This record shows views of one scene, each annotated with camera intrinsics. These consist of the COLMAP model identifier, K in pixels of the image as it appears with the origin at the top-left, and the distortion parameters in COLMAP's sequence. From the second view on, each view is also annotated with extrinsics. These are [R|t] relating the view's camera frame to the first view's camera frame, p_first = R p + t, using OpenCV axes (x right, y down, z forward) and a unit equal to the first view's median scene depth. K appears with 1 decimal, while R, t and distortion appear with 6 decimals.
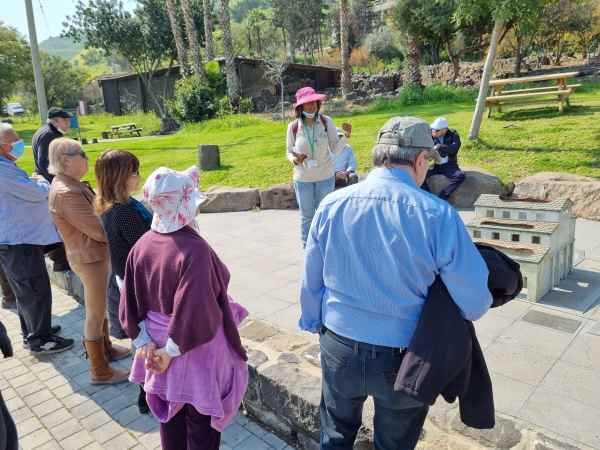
lens RADIAL K [[444.1, 0, 299.3], [0, 444.1, 228.3], [0, 0, 1]] dist [0.033378, -0.053306]
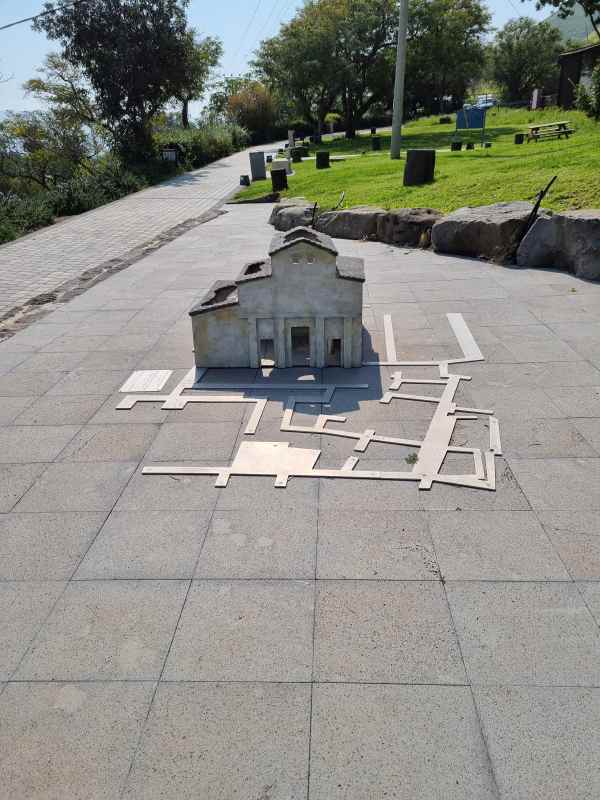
lens RADIAL K [[592.1, 0, 300.6], [0, 592.1, 398.4], [0, 0, 1]] dist [0.033378, -0.053306]
pose [[0.673050, 0.313719, -0.669764, 0.593796], [-0.172057, 0.947150, 0.270746, -0.039141], [0.719305, -0.066988, 0.691457, 0.186685]]
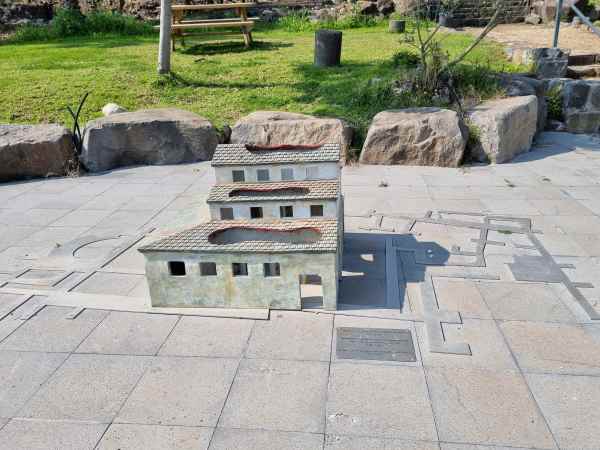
lens RADIAL K [[444.1, 0, 301.7], [0, 444.1, 228.8], [0, 0, 1]] dist [0.033378, -0.053306]
pose [[0.778230, -0.198568, 0.595759, 0.059938], [0.131668, 0.979200, 0.154374, -0.023195], [-0.614021, -0.041696, 0.788188, 0.237363]]
